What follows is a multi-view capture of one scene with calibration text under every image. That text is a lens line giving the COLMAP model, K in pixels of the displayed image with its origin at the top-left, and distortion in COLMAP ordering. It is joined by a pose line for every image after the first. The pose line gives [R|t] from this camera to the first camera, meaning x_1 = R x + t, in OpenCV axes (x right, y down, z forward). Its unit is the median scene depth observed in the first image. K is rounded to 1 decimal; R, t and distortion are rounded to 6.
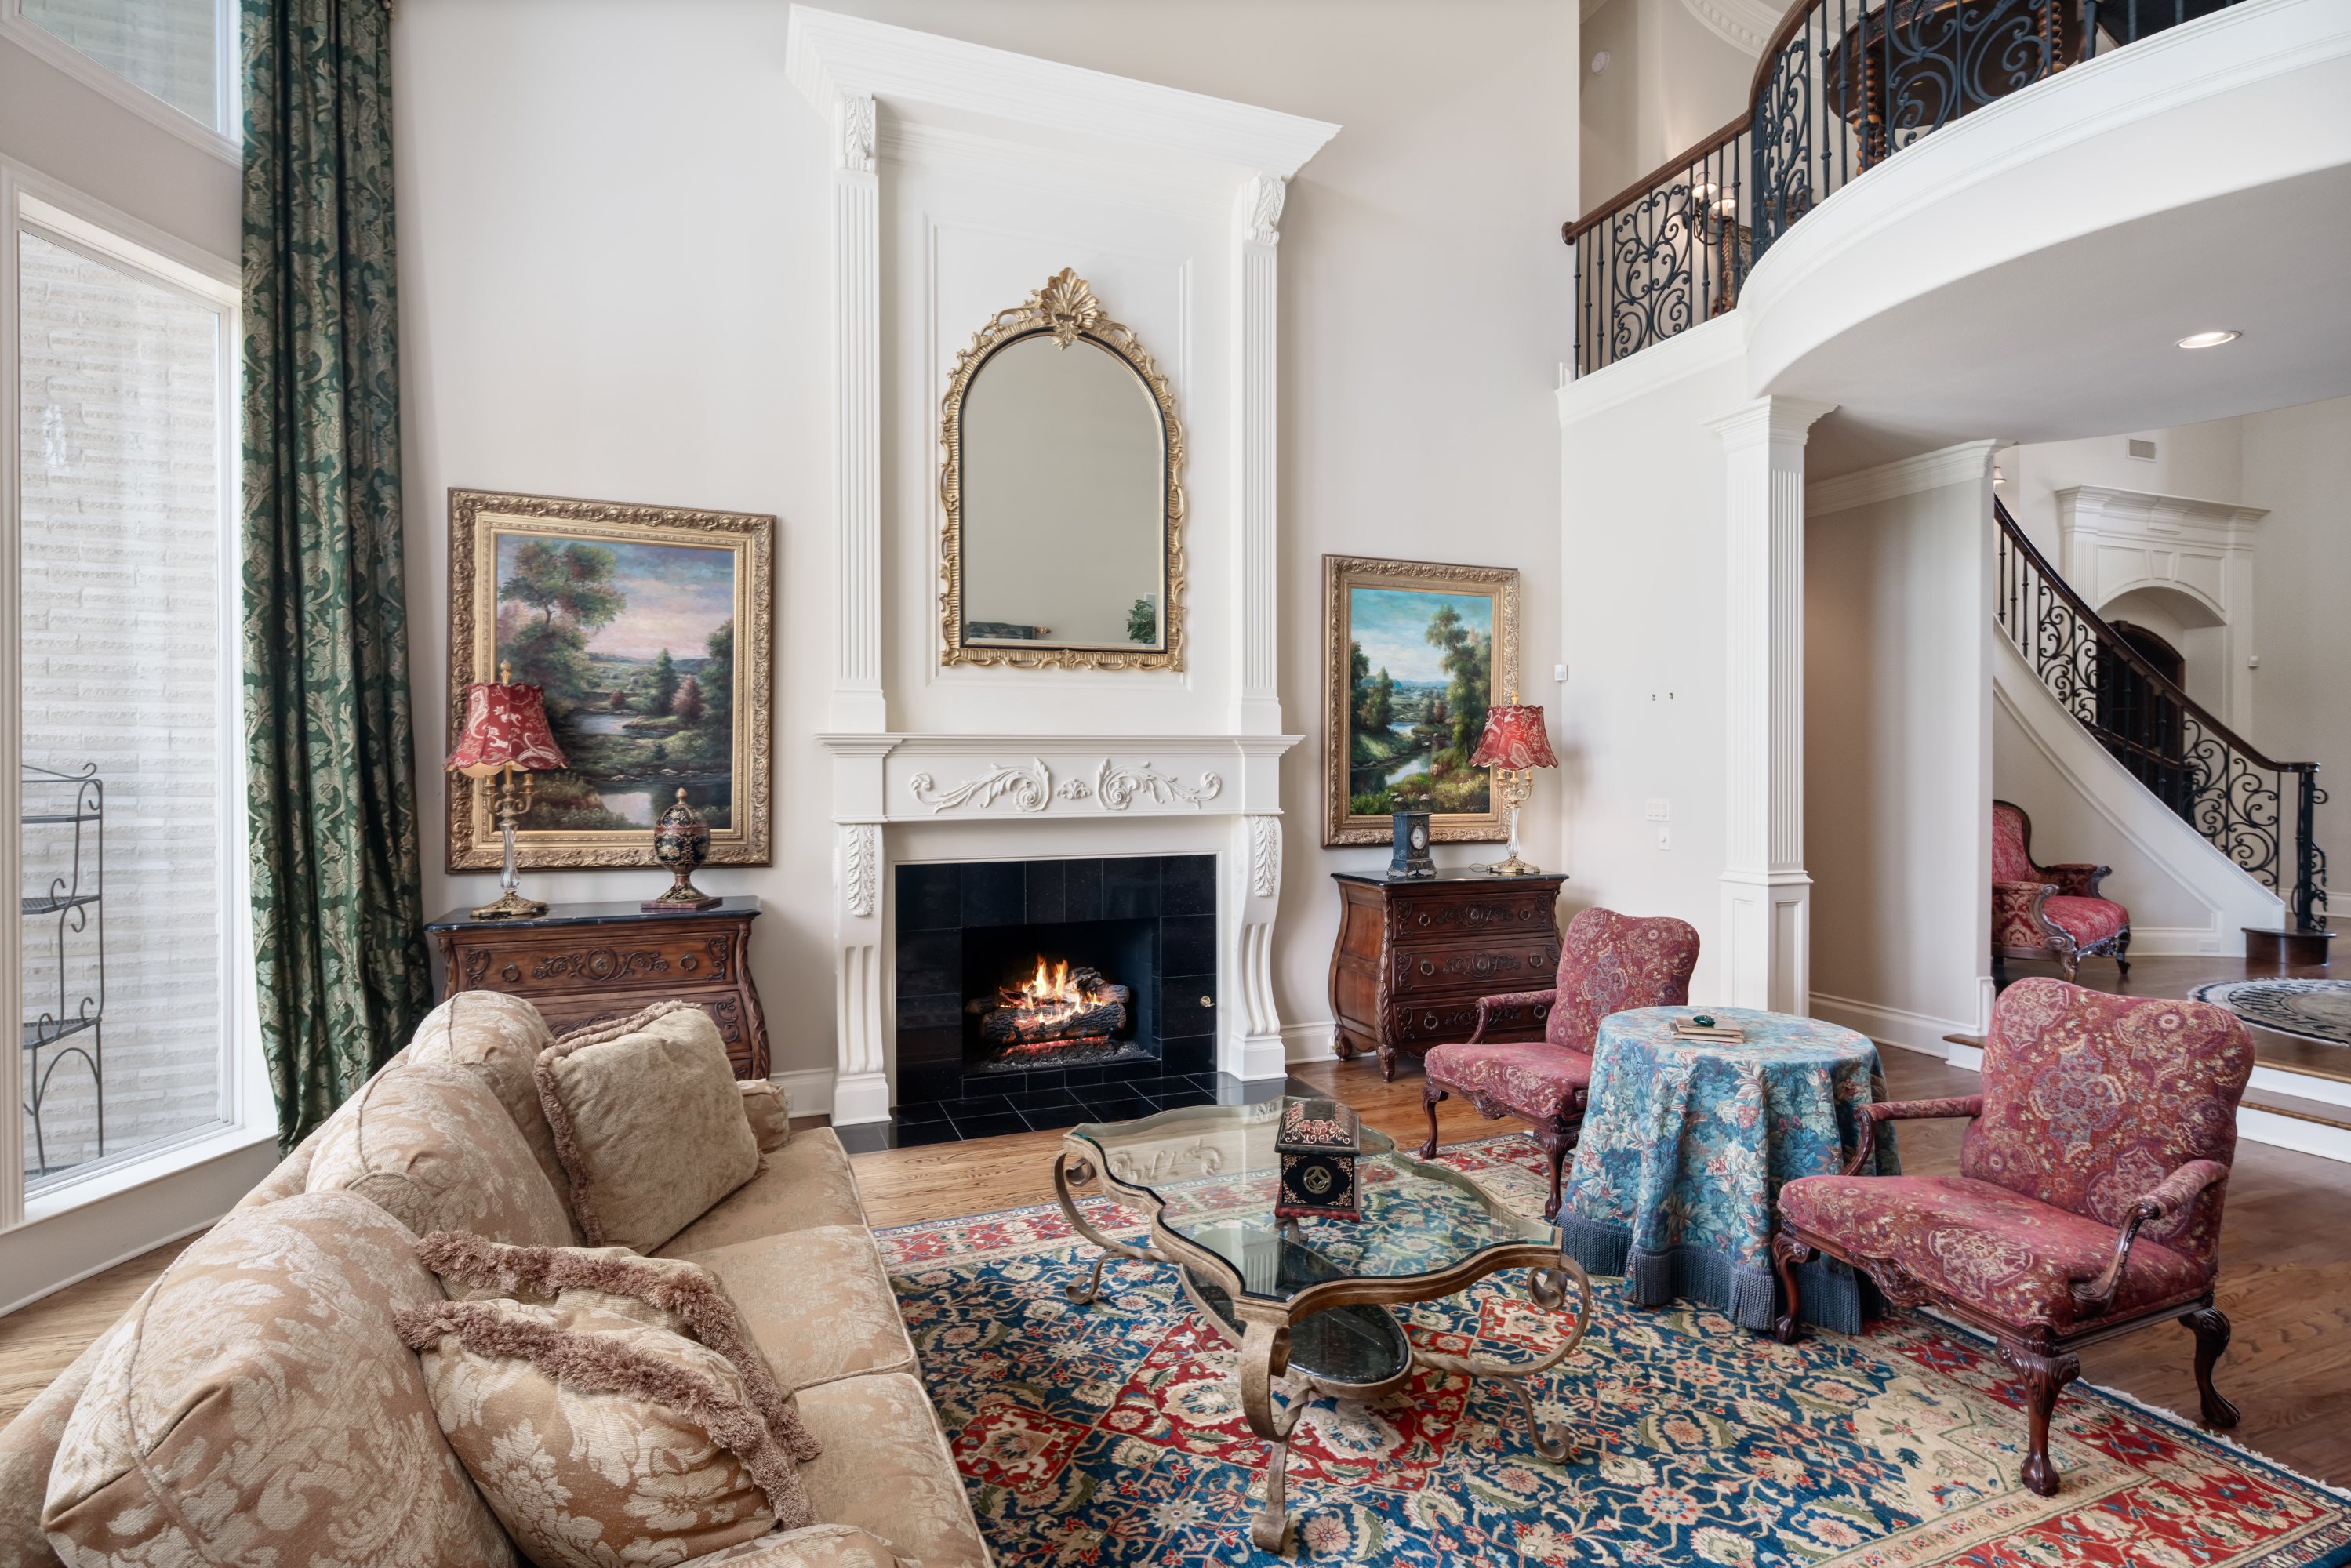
lens RADIAL K [[1165.7, 0, 1176.0], [0, 1165.7, 772.4], [0, 0, 1]] dist [0.002336, -0.000476]
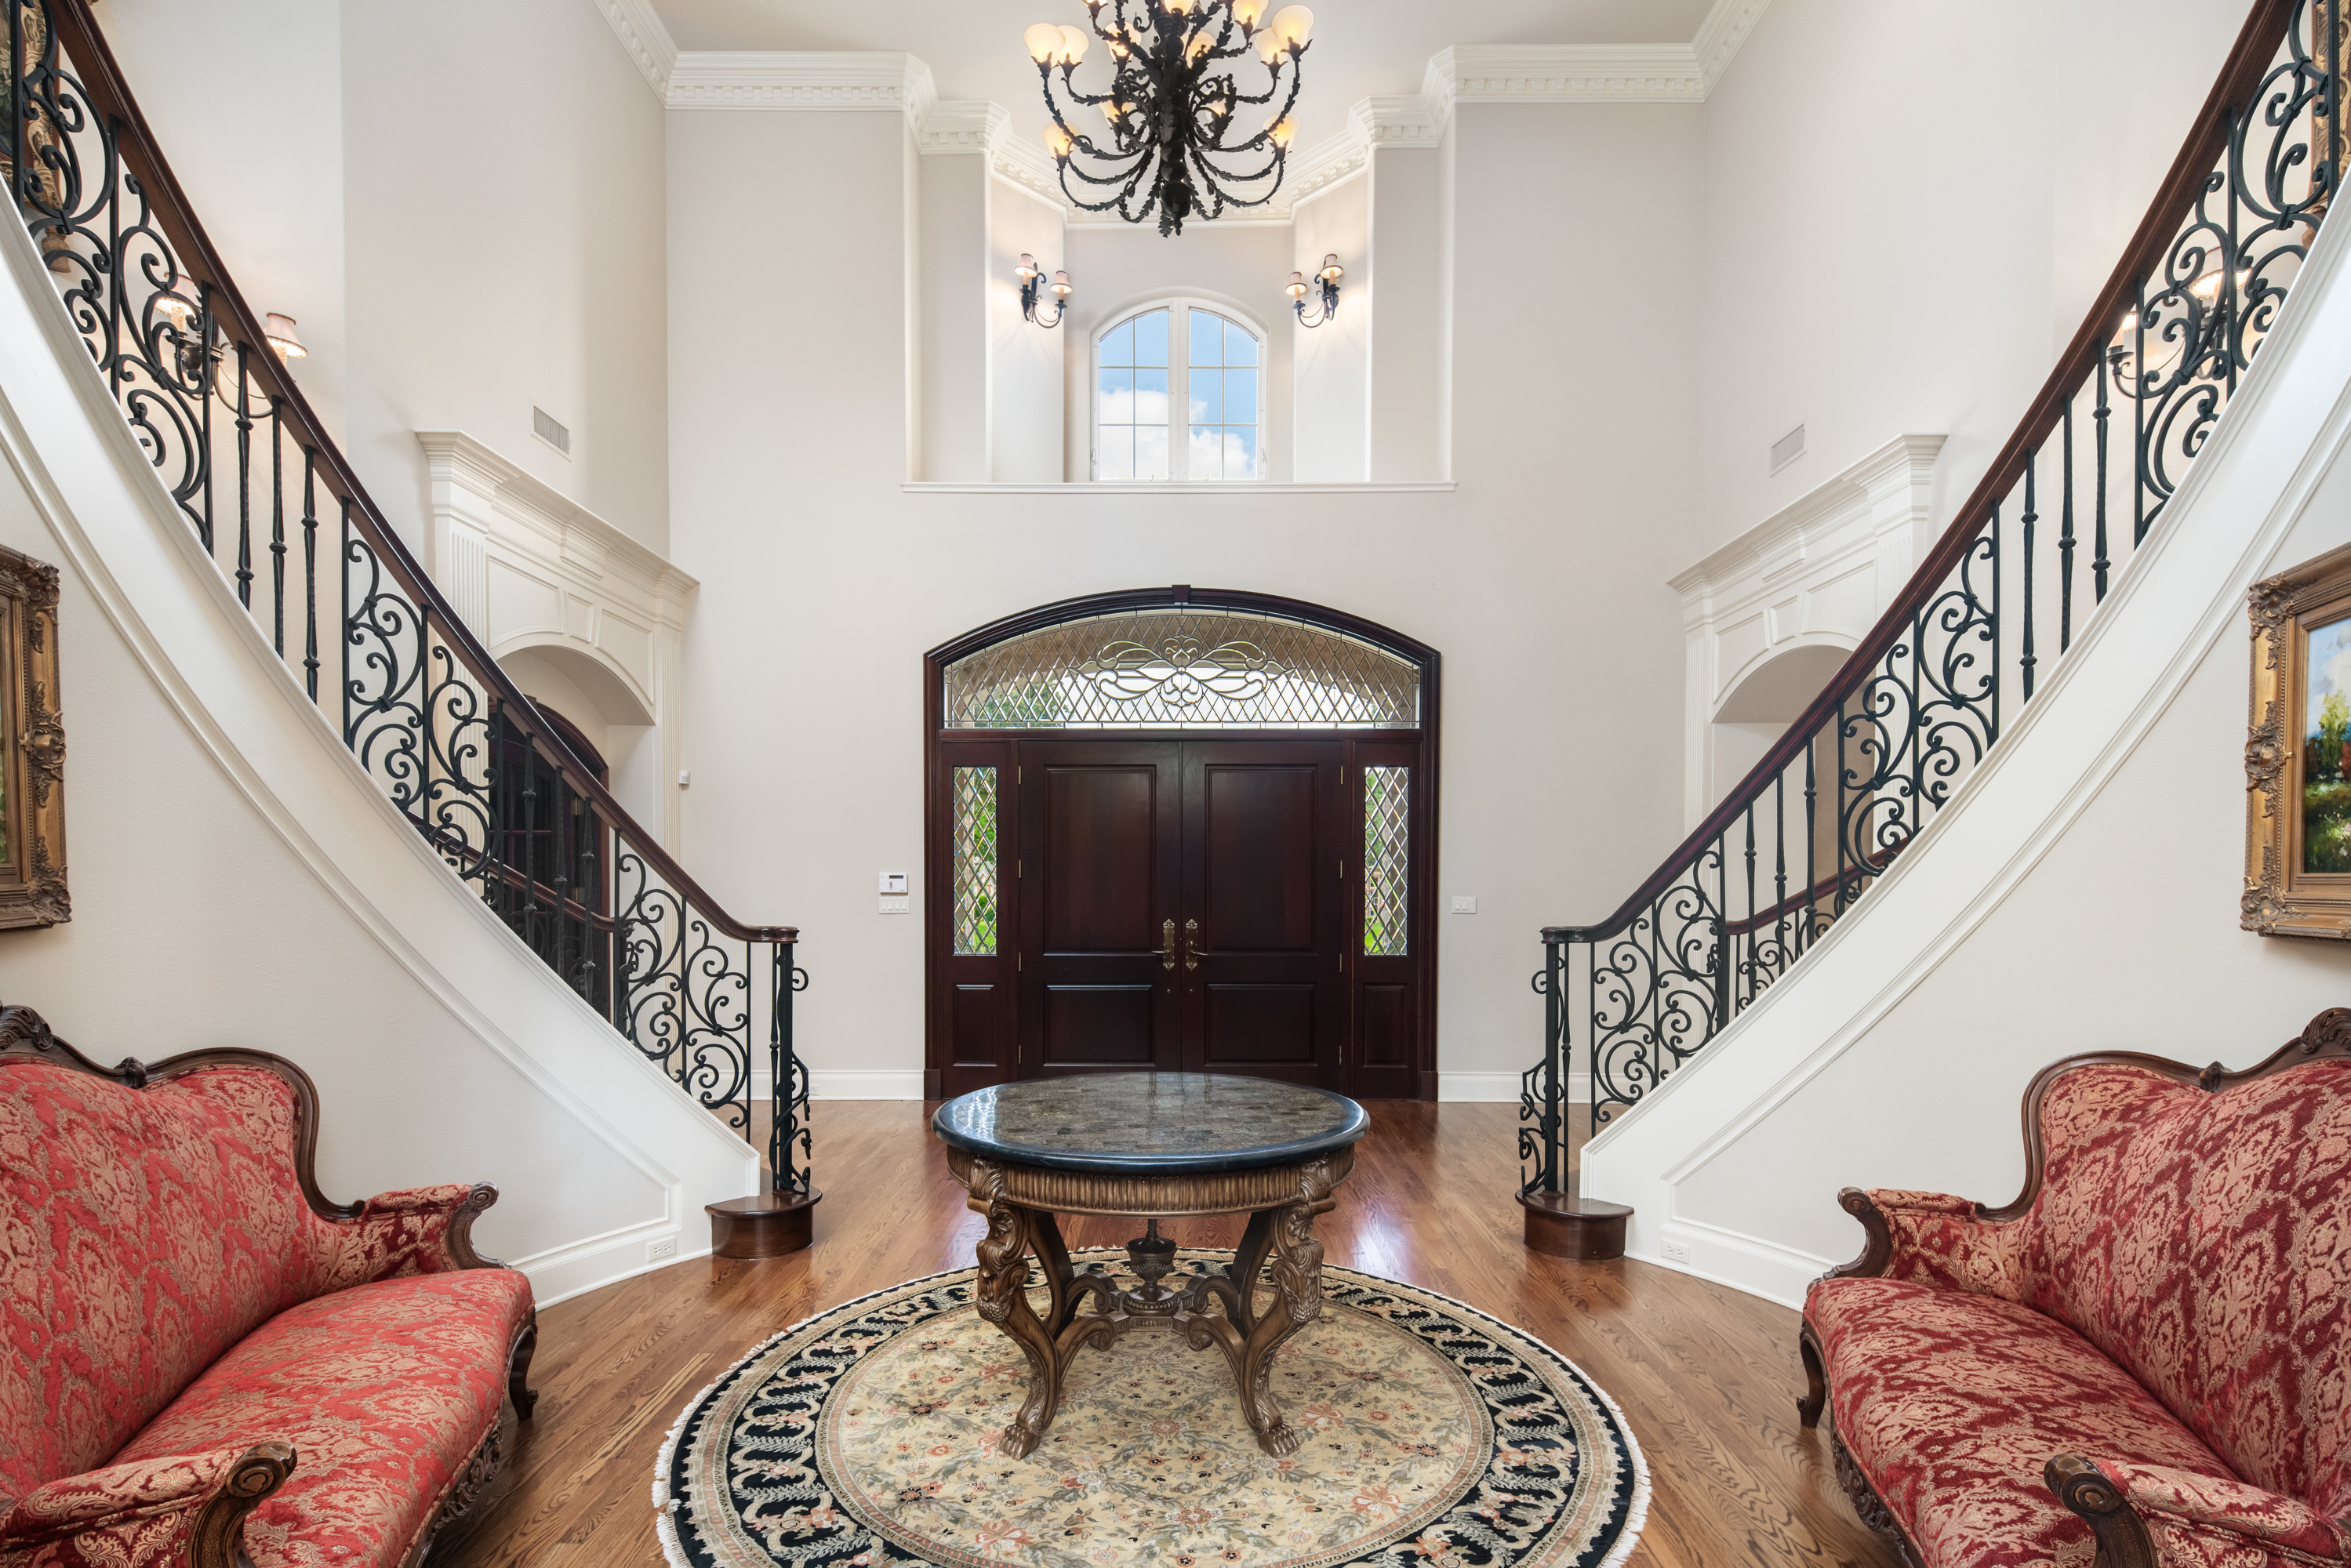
lens RADIAL K [[1165.7, 0, 1166.9], [0, 1165.7, 892.1], [0, 0, 1]] dist [0.002336, -0.000476]
pose [[0.389670, -0.005543, 0.920938, 0.457440], [0.011515, 0.999933, 0.001146, -0.024527], [-0.920883, 0.010158, 0.389708, 0.549492]]
